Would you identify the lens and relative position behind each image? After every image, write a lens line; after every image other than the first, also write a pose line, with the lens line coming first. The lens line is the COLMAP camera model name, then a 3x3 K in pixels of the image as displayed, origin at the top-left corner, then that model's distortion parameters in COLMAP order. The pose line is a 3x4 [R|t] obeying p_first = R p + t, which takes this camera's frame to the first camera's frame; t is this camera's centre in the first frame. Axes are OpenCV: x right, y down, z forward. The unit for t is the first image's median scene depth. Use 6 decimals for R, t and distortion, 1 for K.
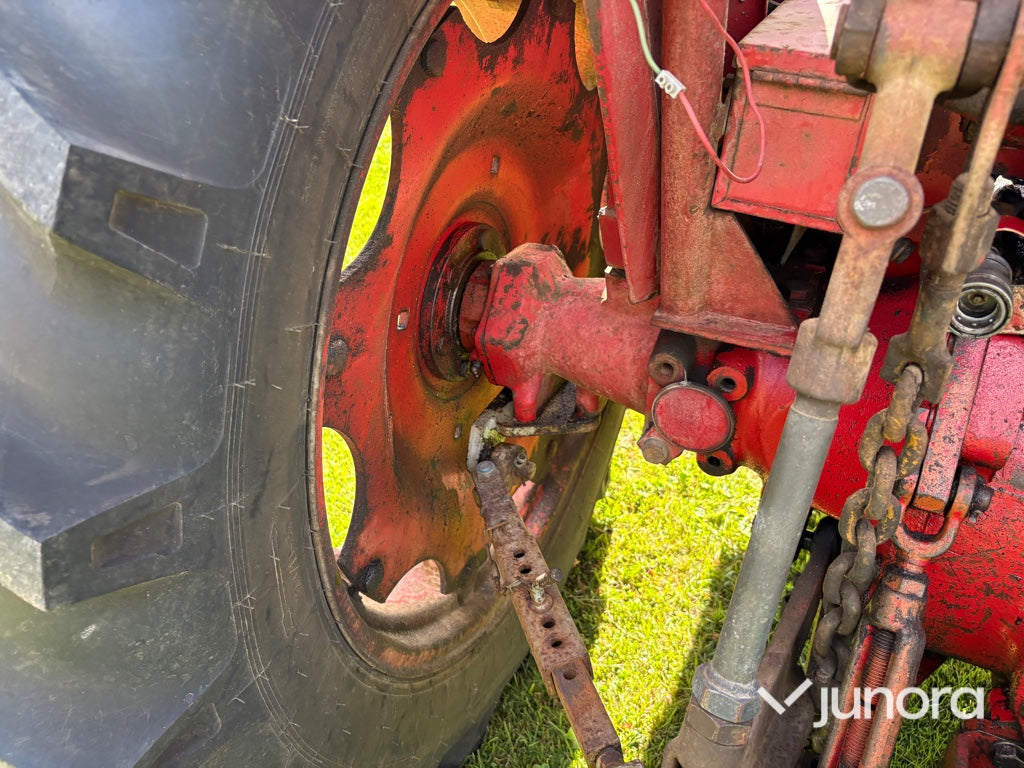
lens RADIAL K [[778.3, 0, 511.0], [0, 778.3, 390.5], [0, 0, 1]] dist [0.010548, -0.005522]
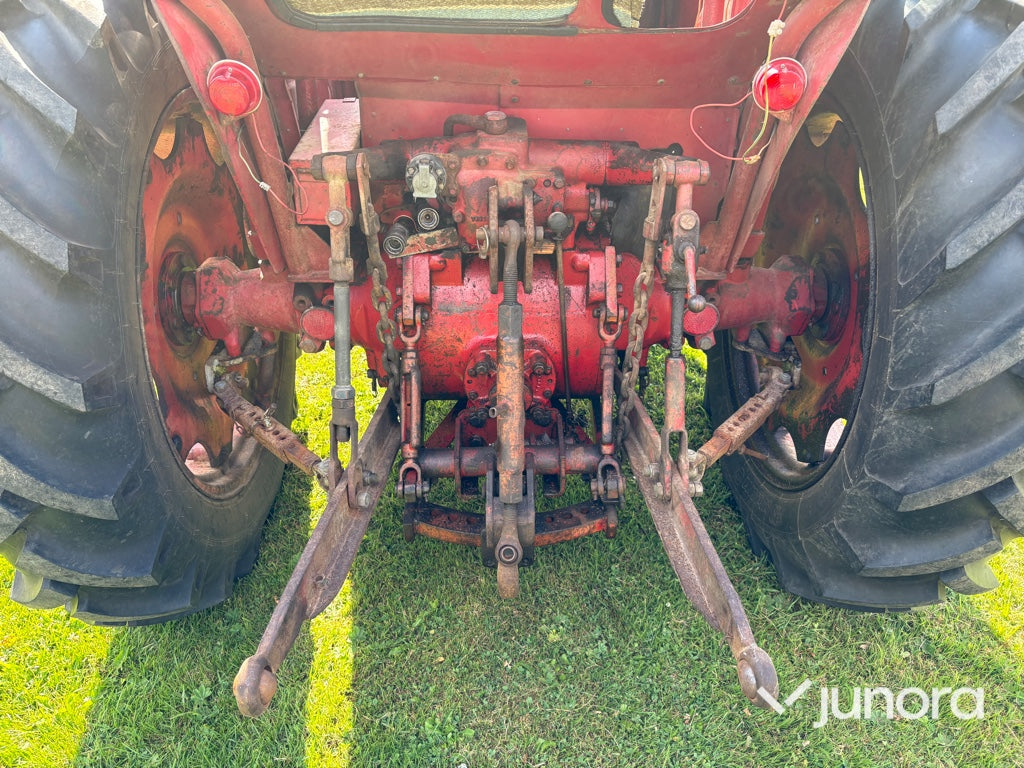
lens RADIAL K [[778.3, 0, 511.0], [0, 778.3, 390.5], [0, 0, 1]] dist [0.010548, -0.005522]
pose [[0.888611, -0.249839, 0.384643, -0.139195], [0.251641, 0.966700, 0.046560, 0.210290], [-0.383467, 0.055418, 0.921890, -0.963494]]
